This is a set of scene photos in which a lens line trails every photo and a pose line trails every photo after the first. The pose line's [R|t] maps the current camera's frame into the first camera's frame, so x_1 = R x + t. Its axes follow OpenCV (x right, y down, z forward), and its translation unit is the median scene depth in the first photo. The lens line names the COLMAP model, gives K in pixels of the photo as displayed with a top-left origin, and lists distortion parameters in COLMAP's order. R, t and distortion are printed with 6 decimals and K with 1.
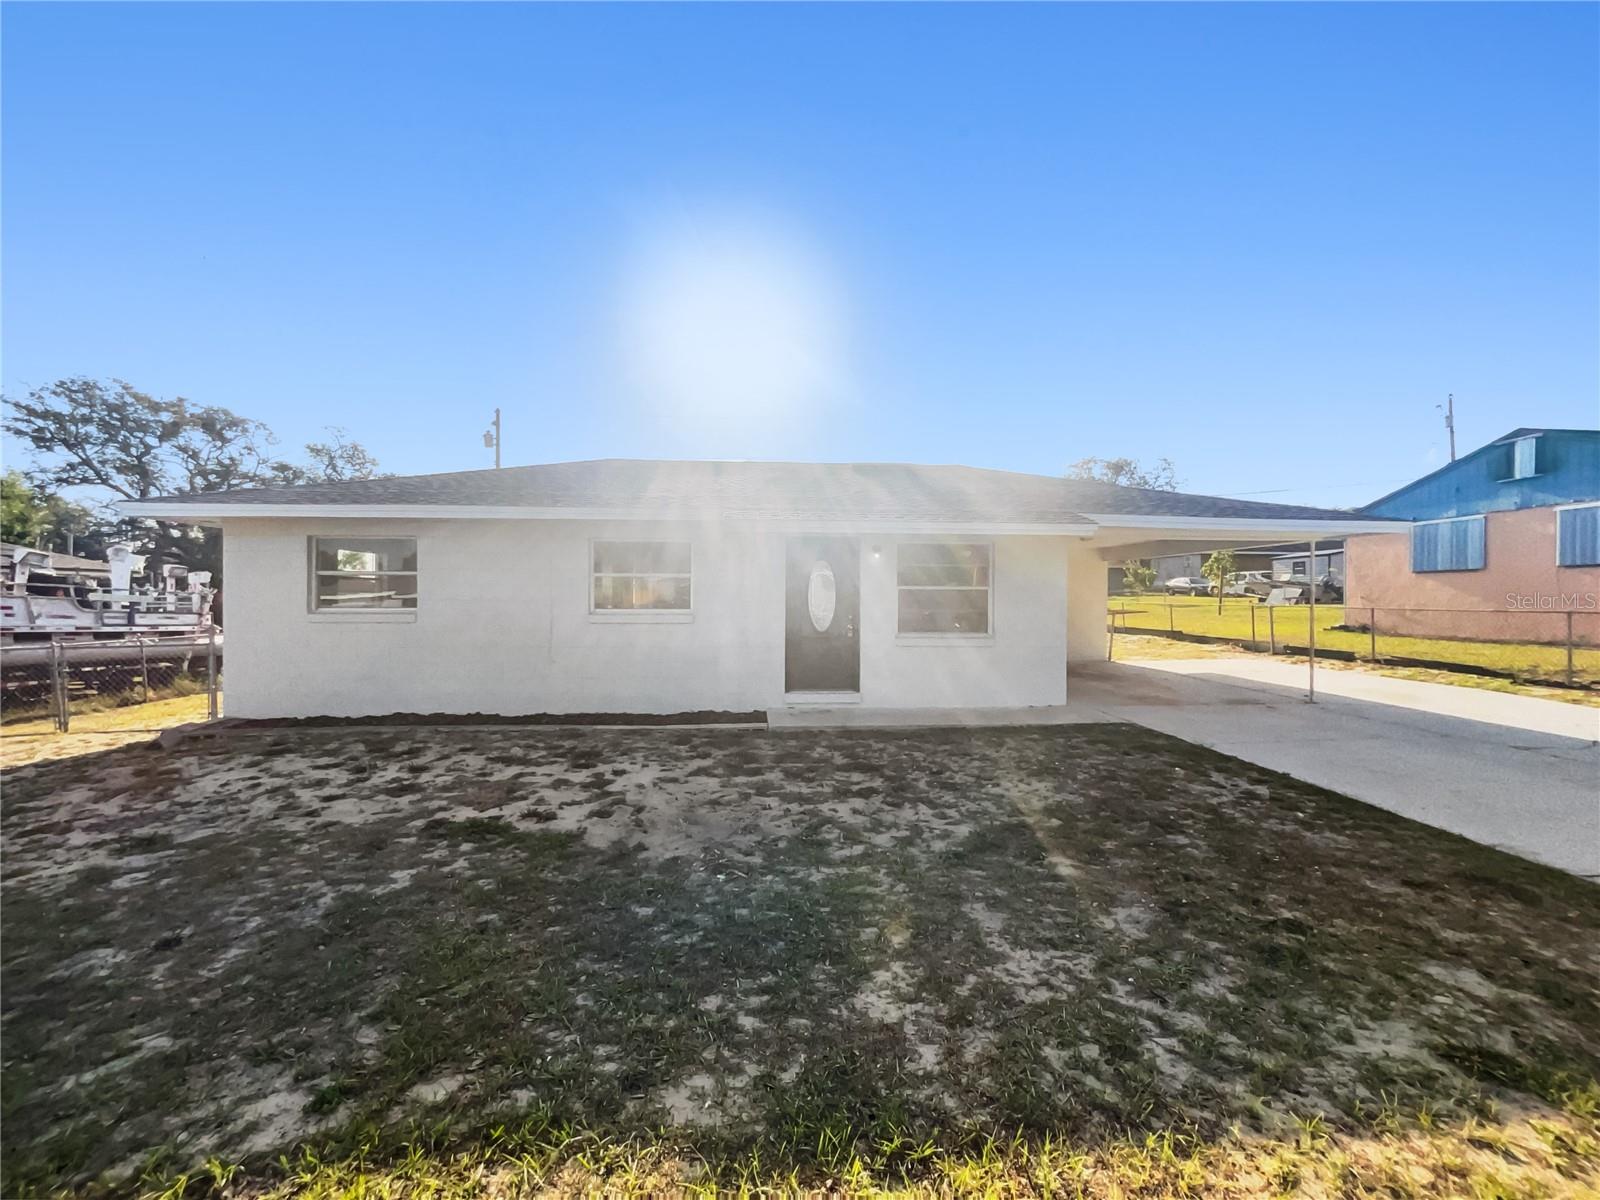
lens RADIAL K [[650.5, 0, 800.0], [0, 650.5, 600.0], [0, 0, 1]] dist [-0.001357, -0.000152]
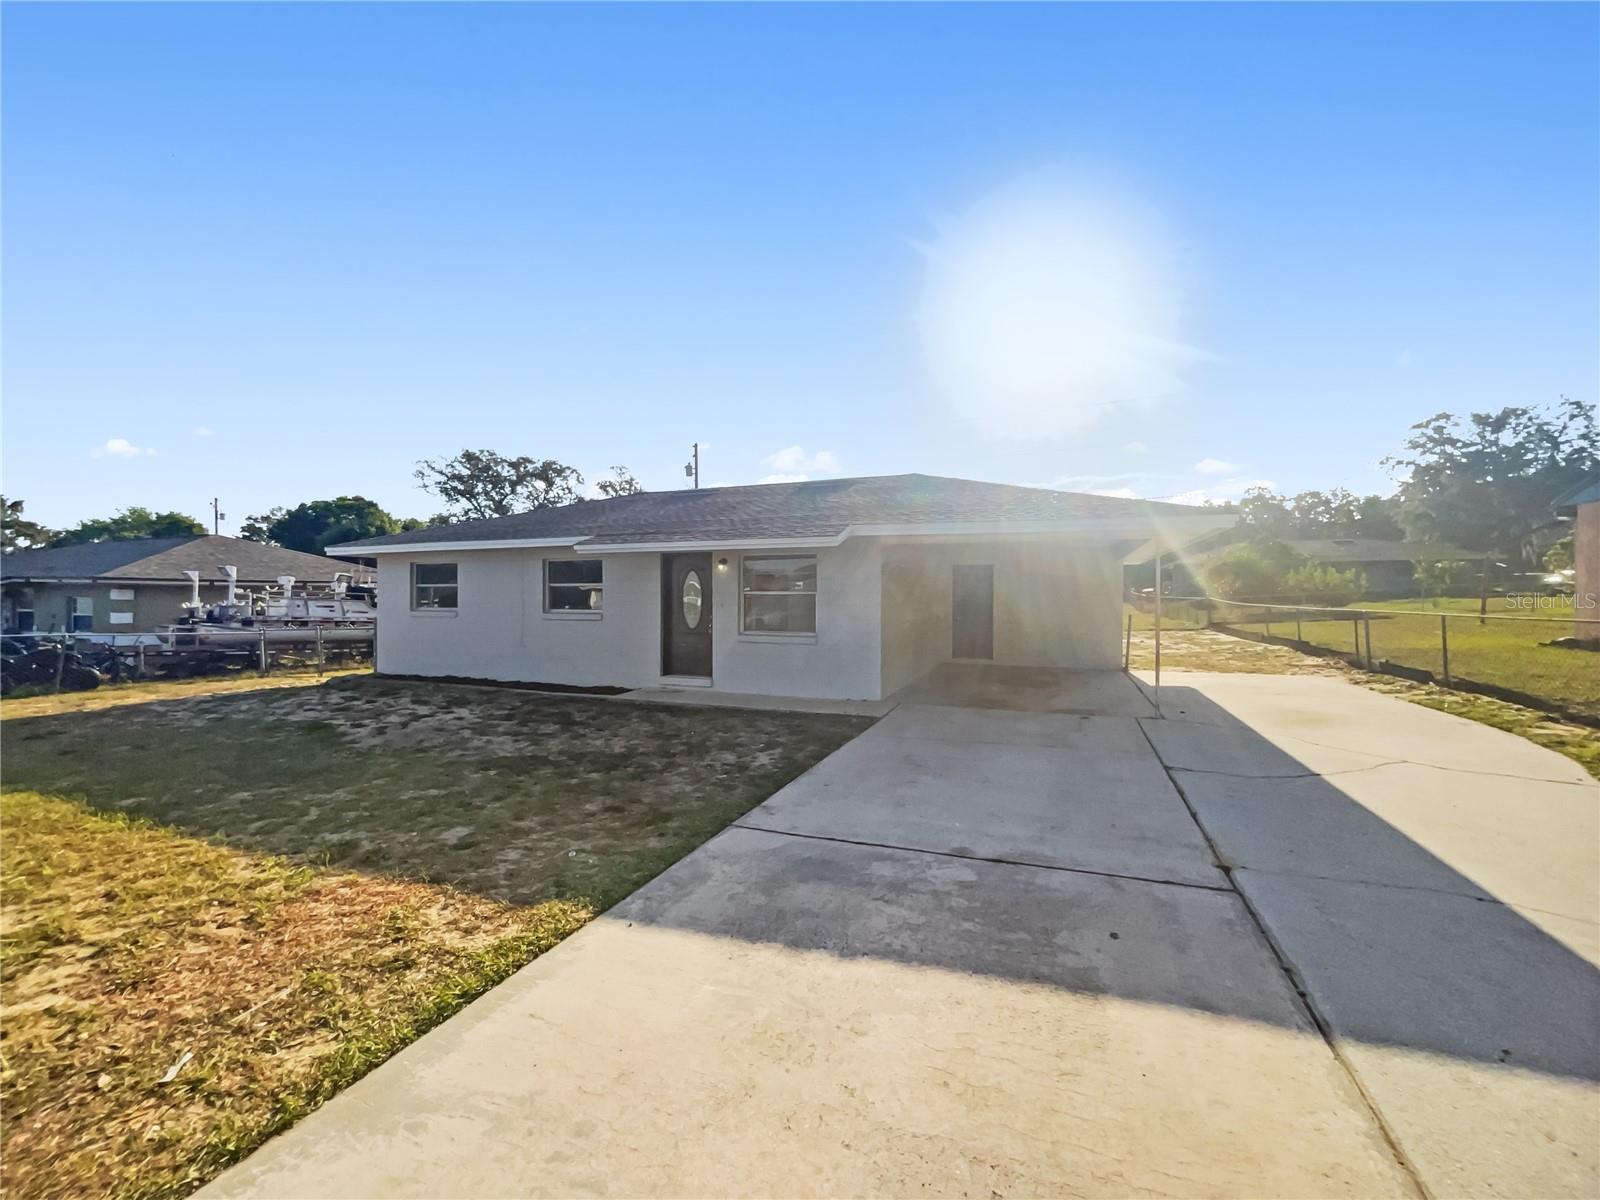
lens RADIAL K [[659.5, 0, 797.4], [0, 659.5, 594.3], [0, 0, 1]] dist [0.003689, 0.000199]
pose [[0.897355, -0.003558, -0.441295, 0.826017], [-0.001478, 0.999938, -0.011067, -0.004144], [0.441307, 0.010583, 0.897294, -0.046475]]
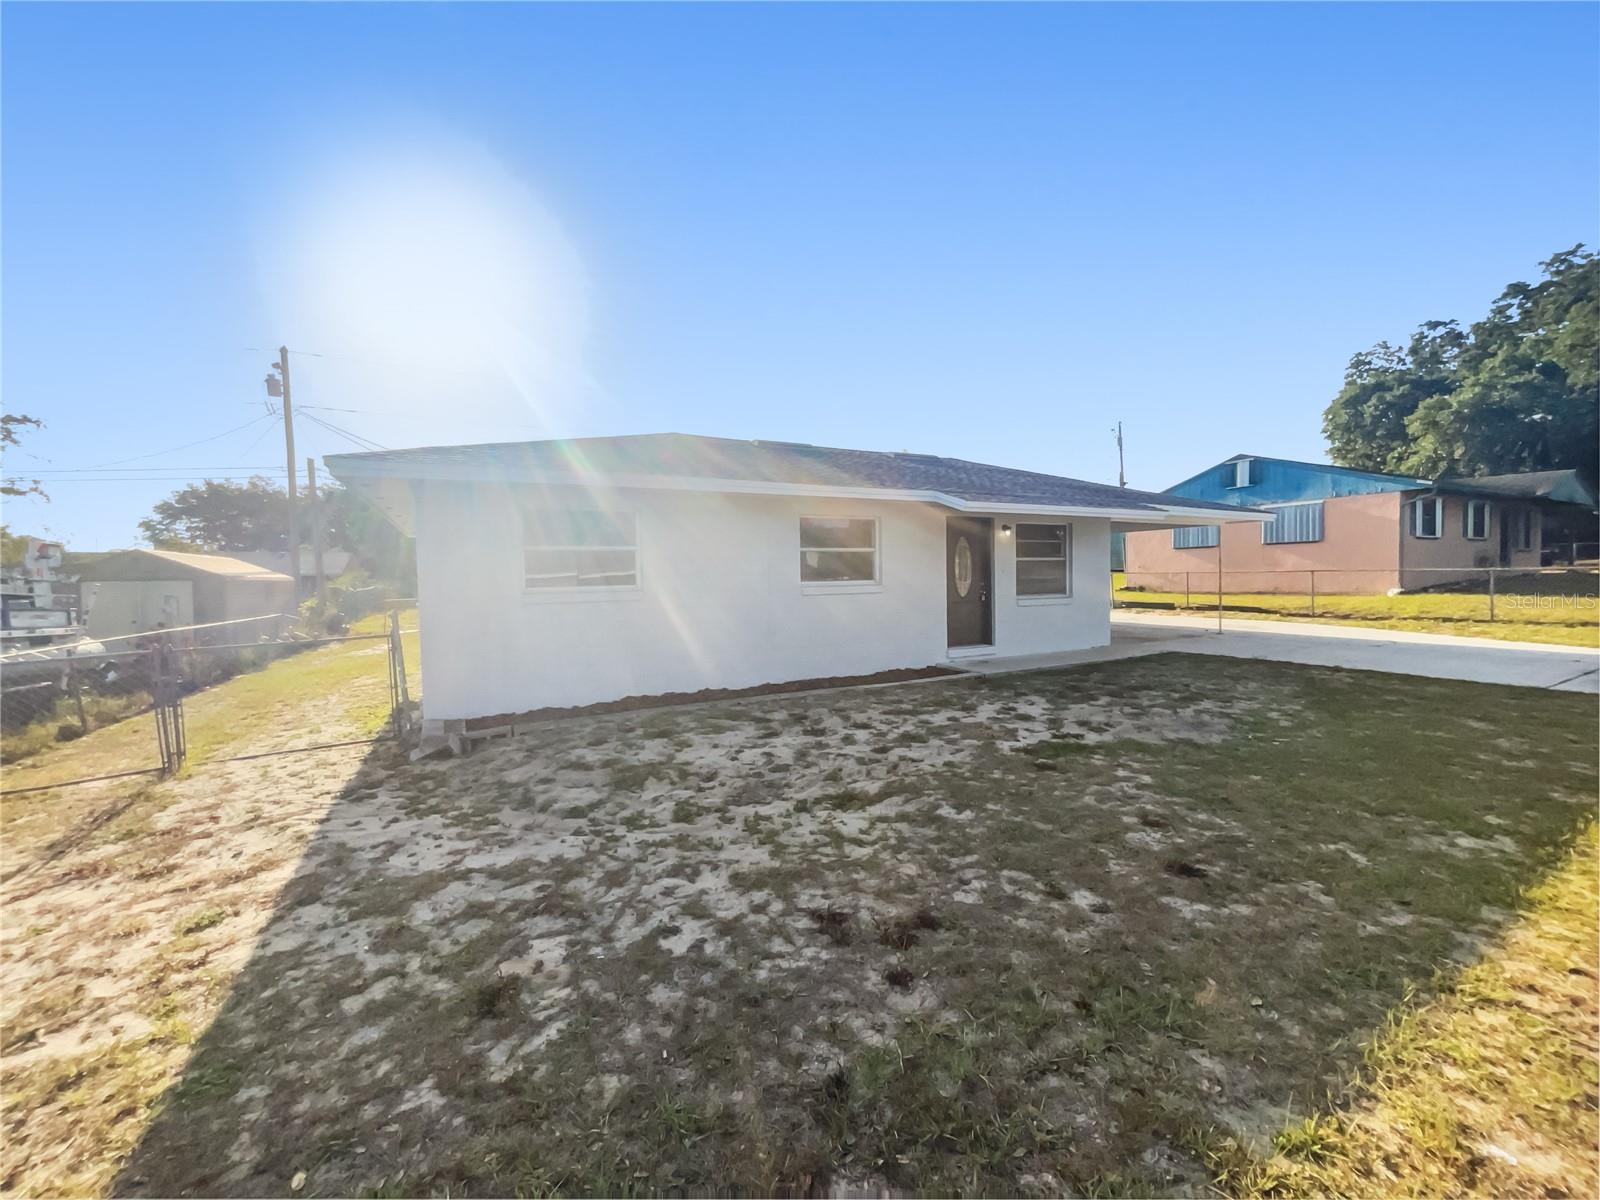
lens RADIAL K [[650.5, 0, 800.0], [0, 650.5, 600.0], [0, 0, 1]] dist [-0.001357, -0.000152]
pose [[0.909403, -0.034778, 0.414460, -0.784123], [0.023772, 0.999215, 0.031686, 0.010118], [-0.415237, -0.018963, 0.909516, 0.045411]]
